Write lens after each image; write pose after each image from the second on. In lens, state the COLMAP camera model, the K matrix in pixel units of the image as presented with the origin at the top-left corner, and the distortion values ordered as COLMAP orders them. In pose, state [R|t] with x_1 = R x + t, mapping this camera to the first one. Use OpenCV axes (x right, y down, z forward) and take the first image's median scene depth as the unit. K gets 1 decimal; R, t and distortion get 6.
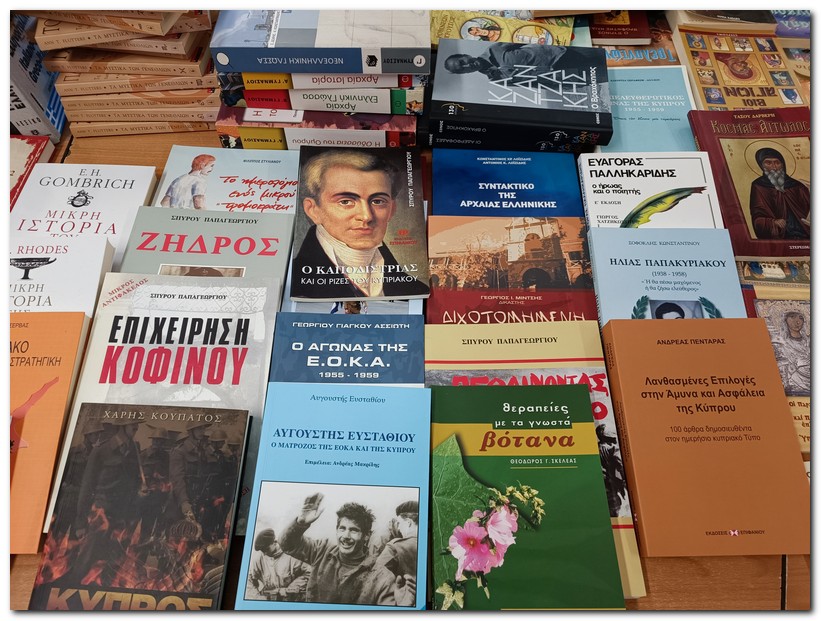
lens RADIAL K [[576.6, 0, 410.5], [0, 576.6, 310.5], [0, 0, 1]] dist [0.036623, -0.043496]
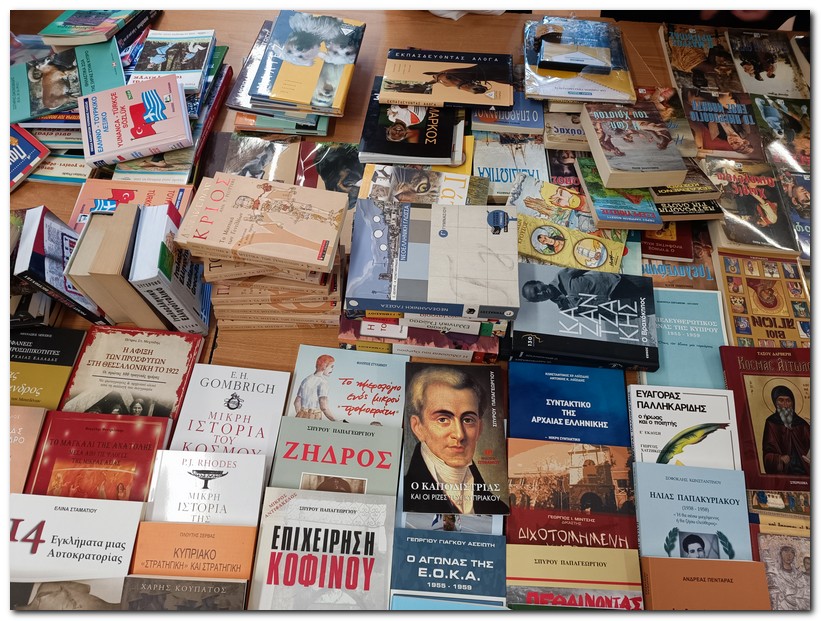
lens RADIAL K [[576.6, 0, 410.5], [0, 576.6, 310.5], [0, 0, 1]] dist [0.036623, -0.043496]
pose [[0.998068, 0.061494, -0.008845, -0.187506], [-0.060846, 0.996292, 0.060832, -0.502424], [0.012554, -0.060176, 0.998109, -0.253395]]
